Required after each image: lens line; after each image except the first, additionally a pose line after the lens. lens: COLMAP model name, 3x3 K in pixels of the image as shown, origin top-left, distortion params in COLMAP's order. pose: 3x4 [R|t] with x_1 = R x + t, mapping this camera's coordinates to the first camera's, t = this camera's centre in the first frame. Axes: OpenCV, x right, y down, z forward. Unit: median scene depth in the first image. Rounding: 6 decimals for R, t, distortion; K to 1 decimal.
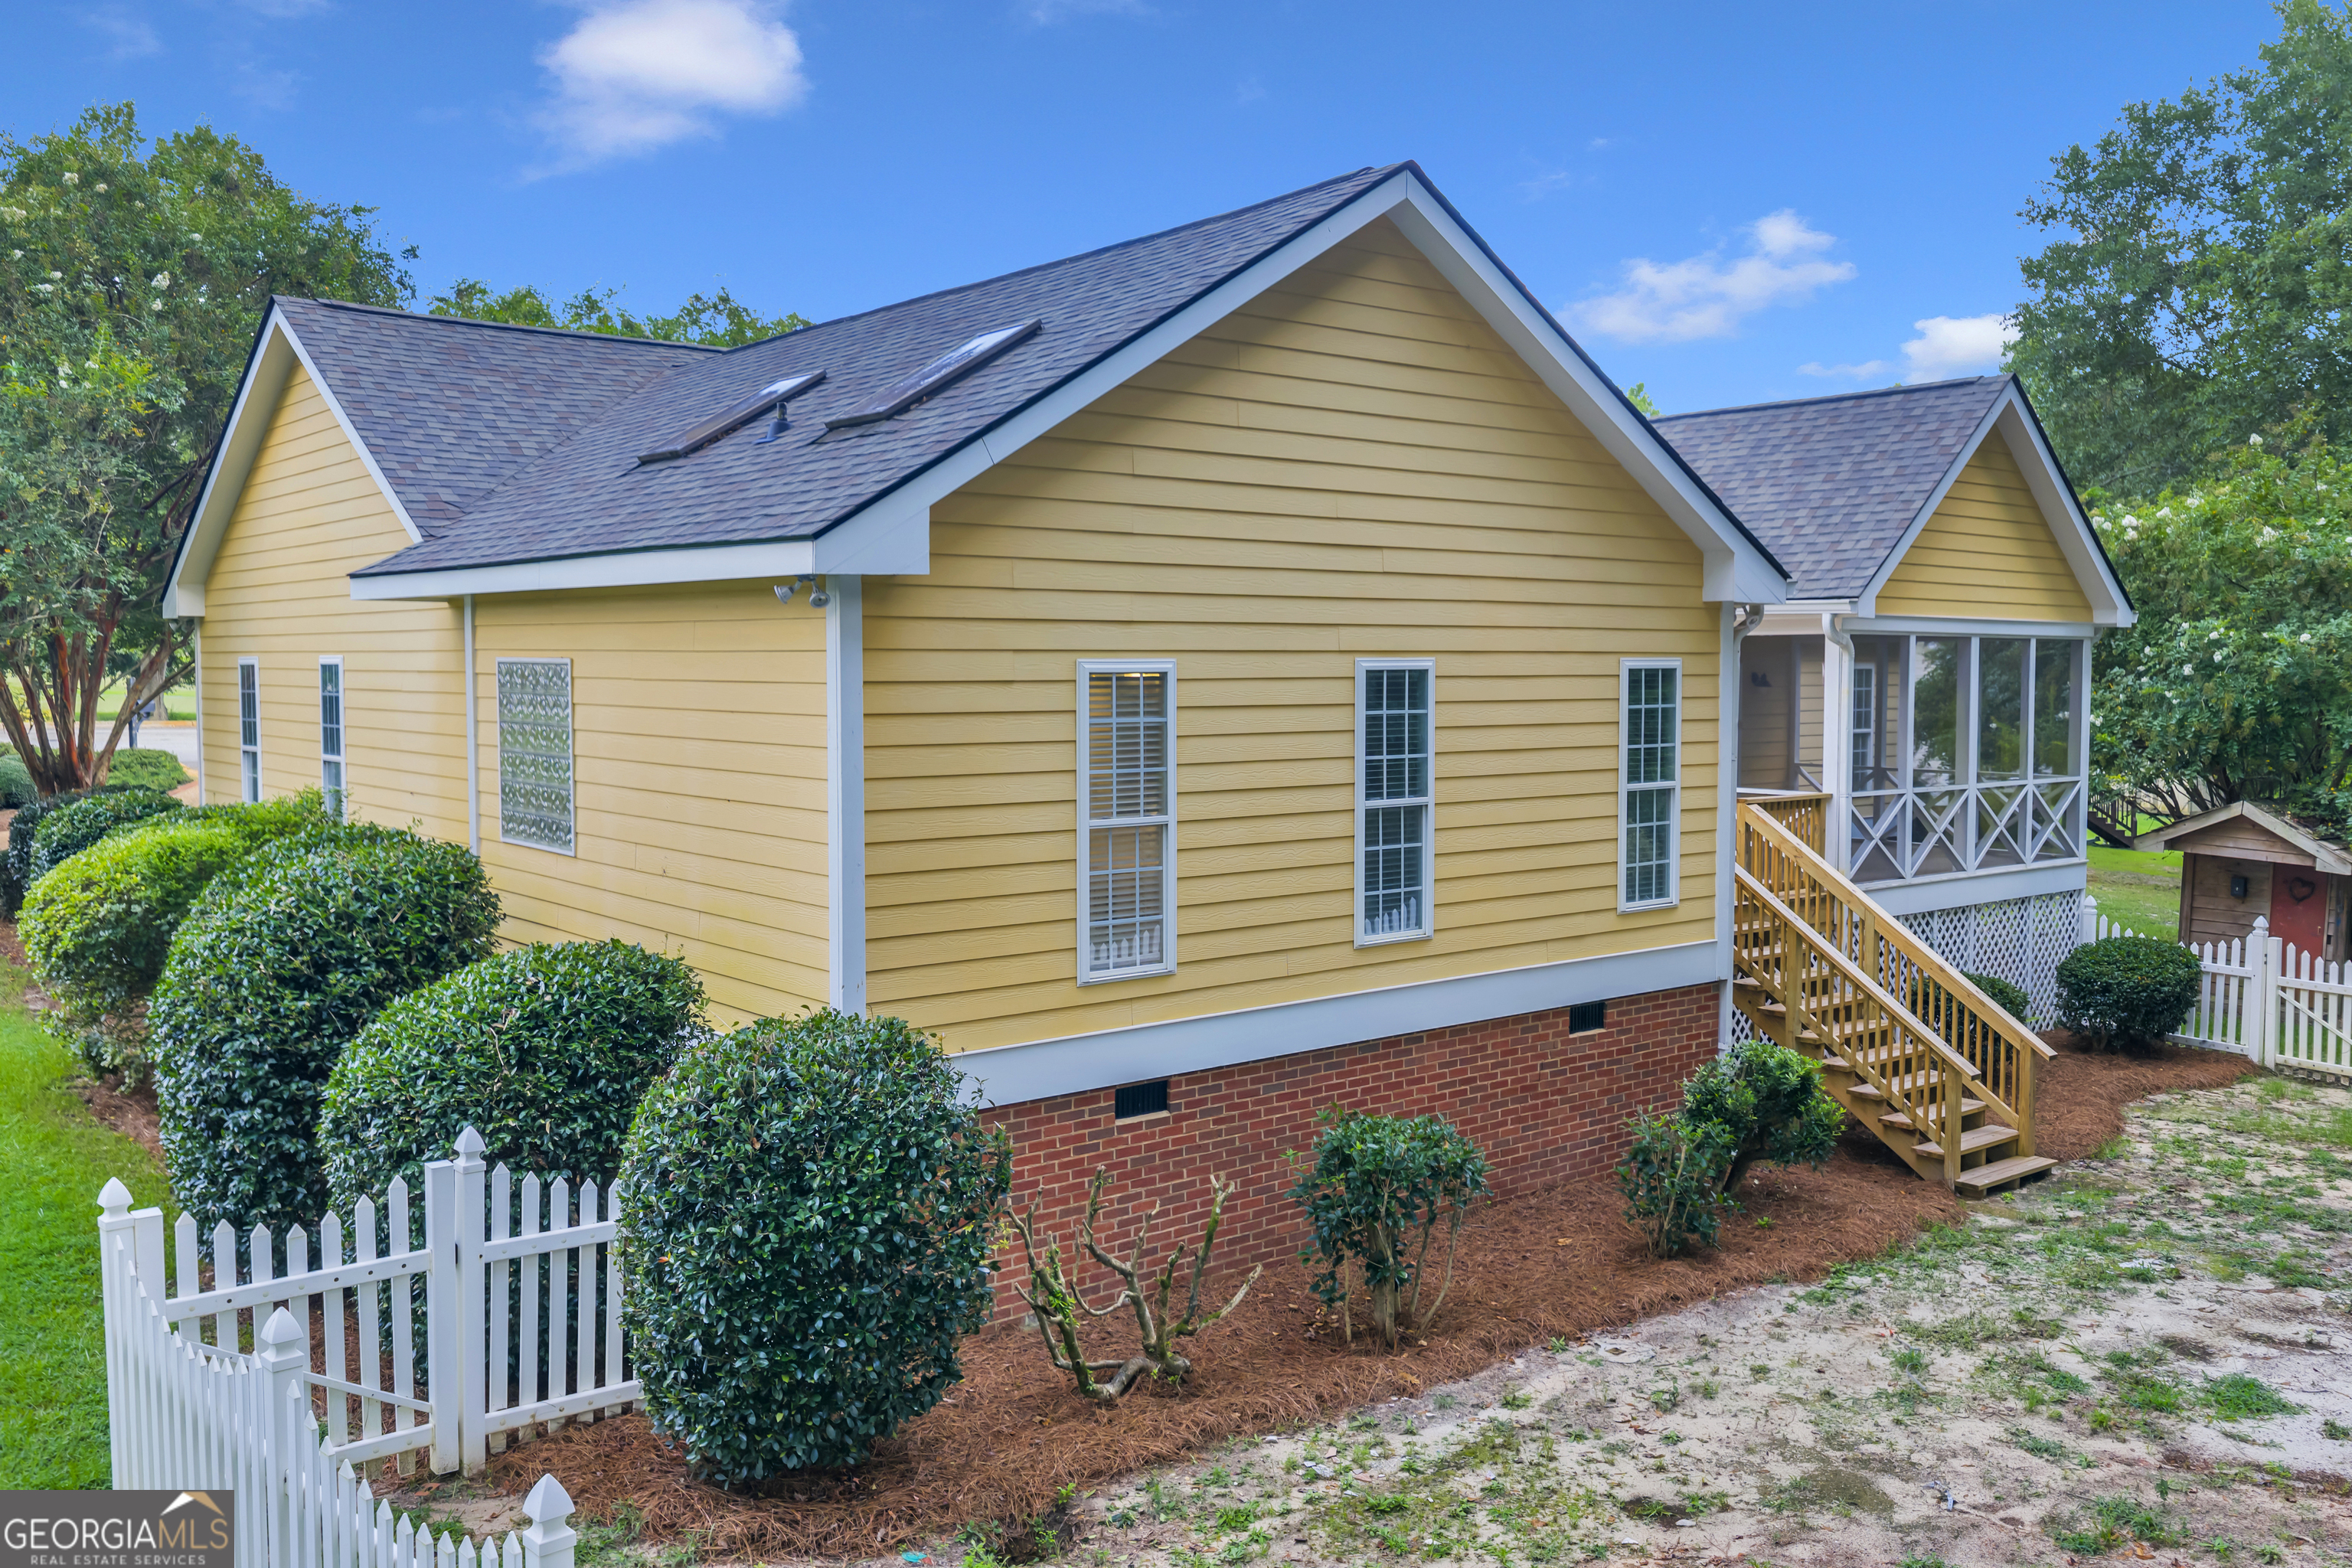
lens RADIAL K [[1935.7, 0, 1176.0], [0, 1935.7, 784.0], [0, 0, 1]] dist [0.018741, -0.044224]
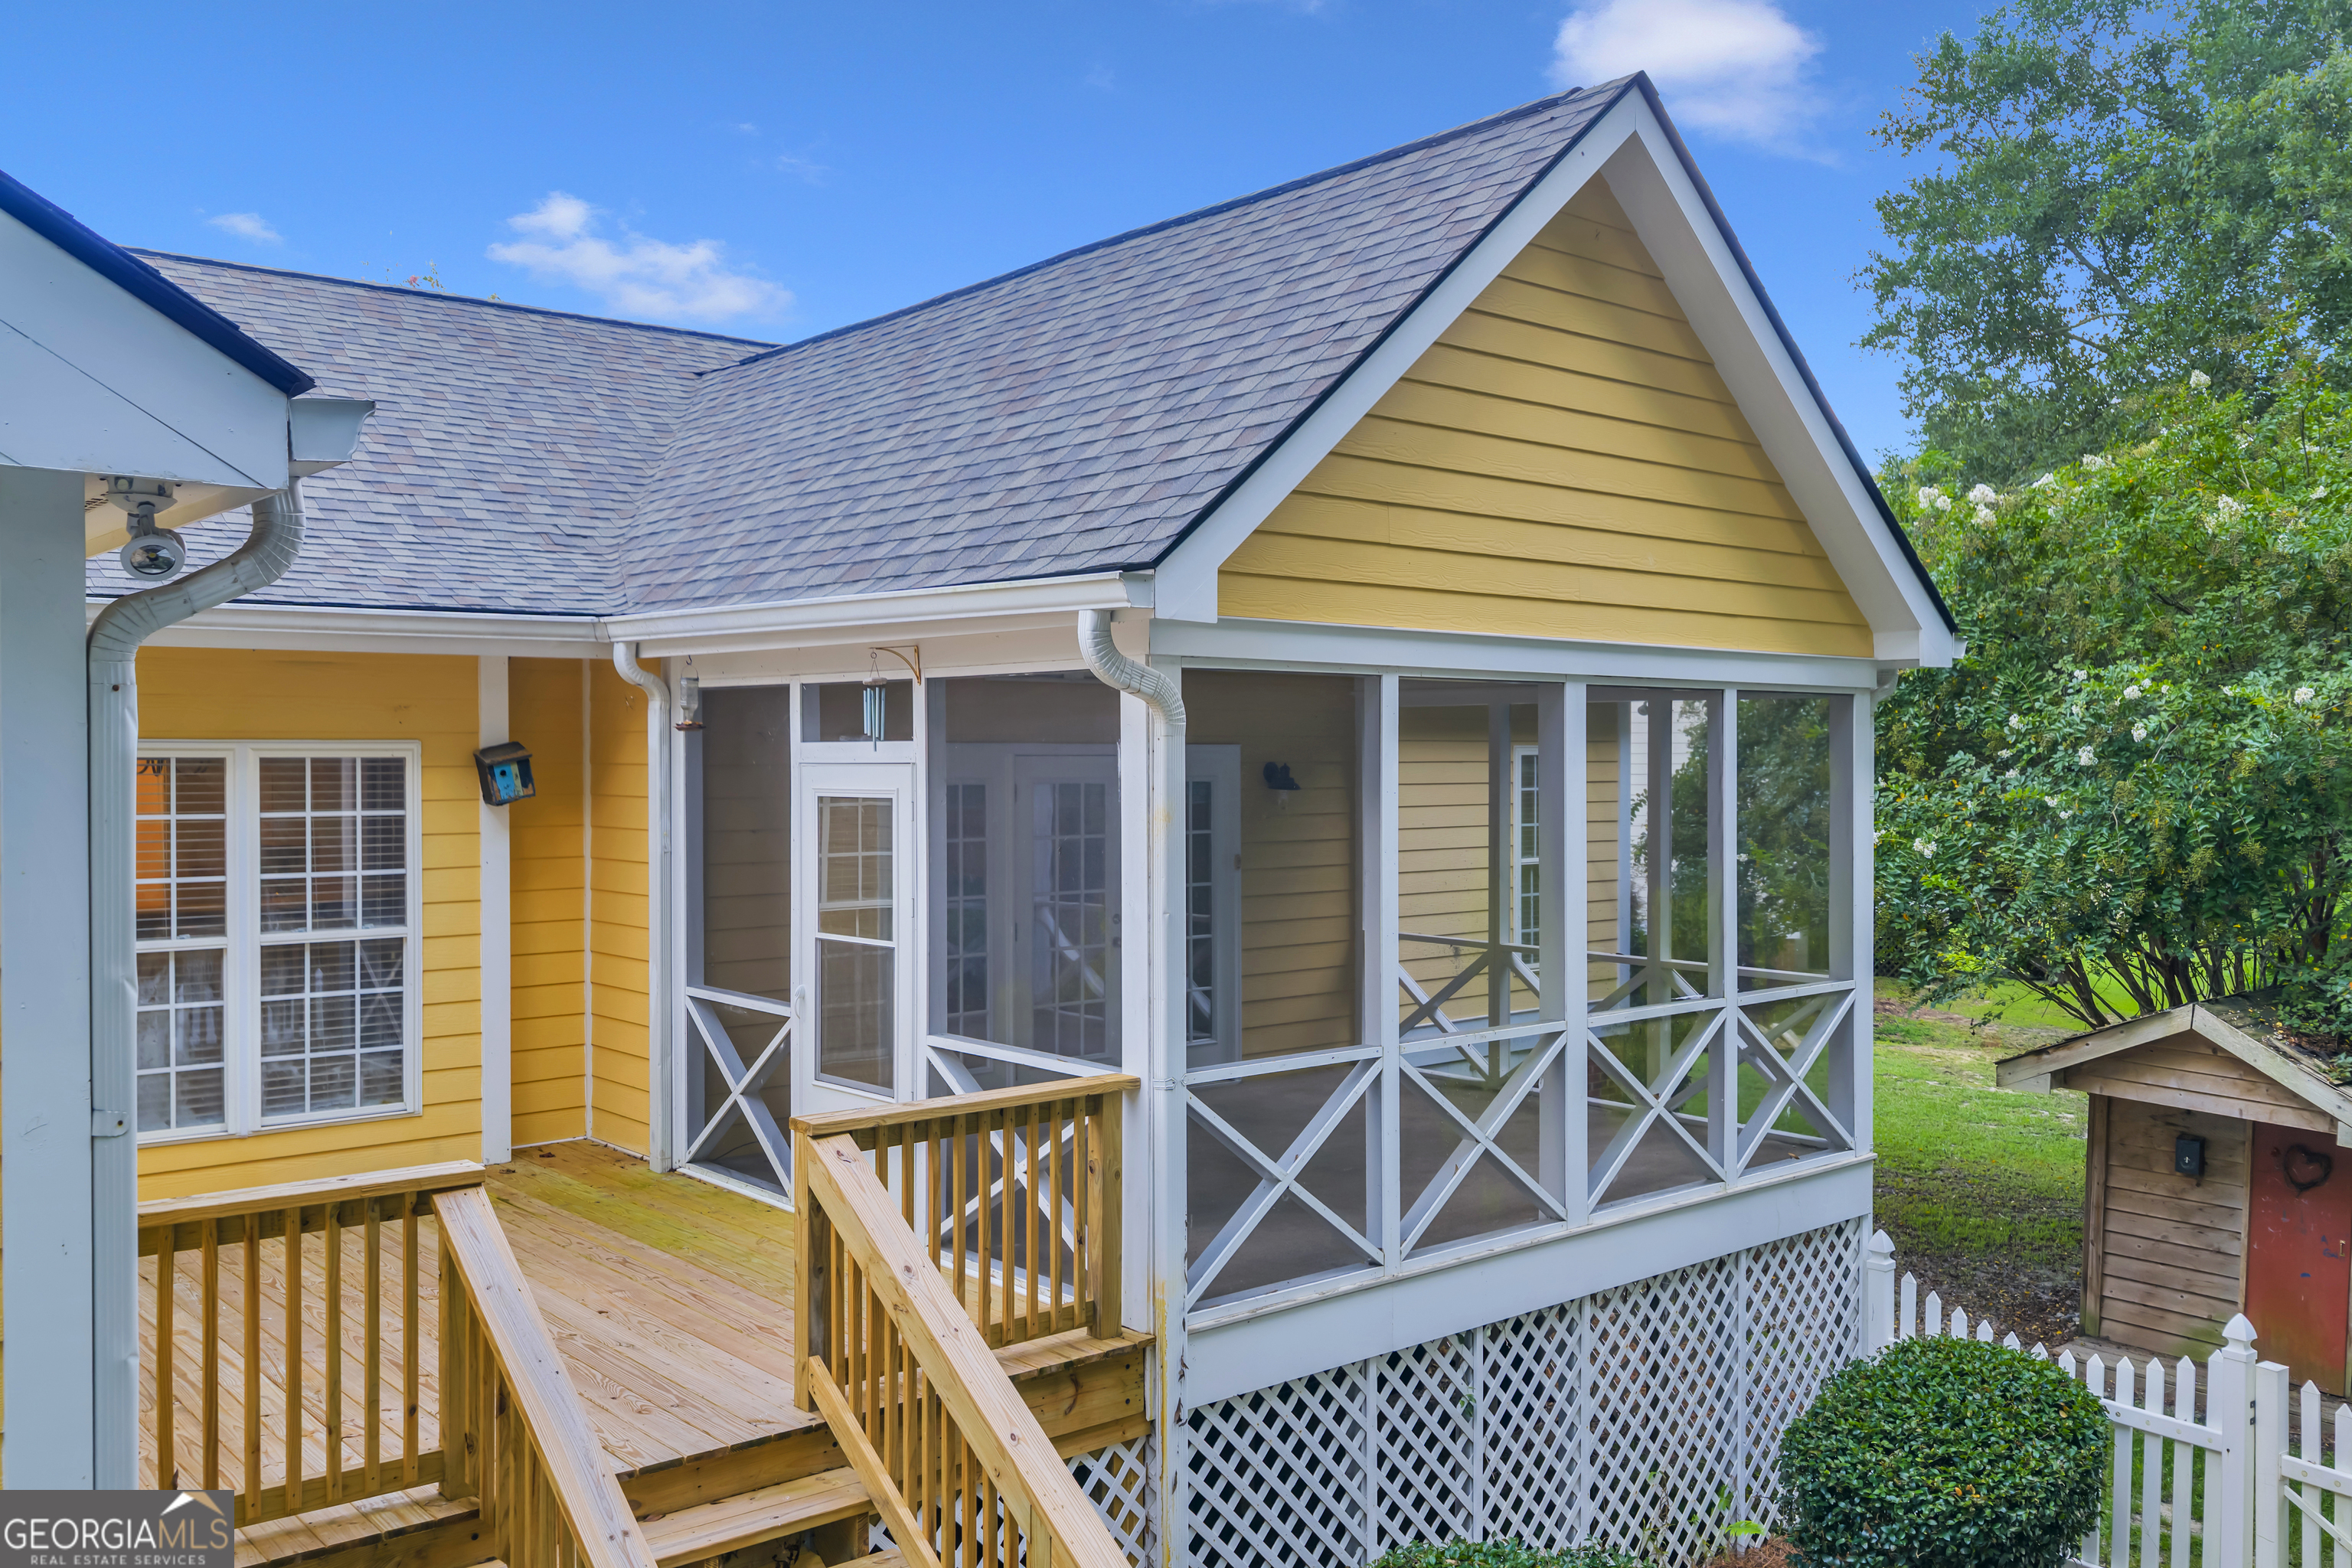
lens RADIAL K [[1961.7, 0, 1176.0], [0, 1961.7, 784.0], [0, 0, 1]] dist [0.033349, -0.051071]
pose [[0.999638, -0.000840, 0.026901, 0.444771], [0.002026, 0.999025, -0.044106, -0.048152], [-0.026838, 0.044145, 0.998665, 0.804495]]
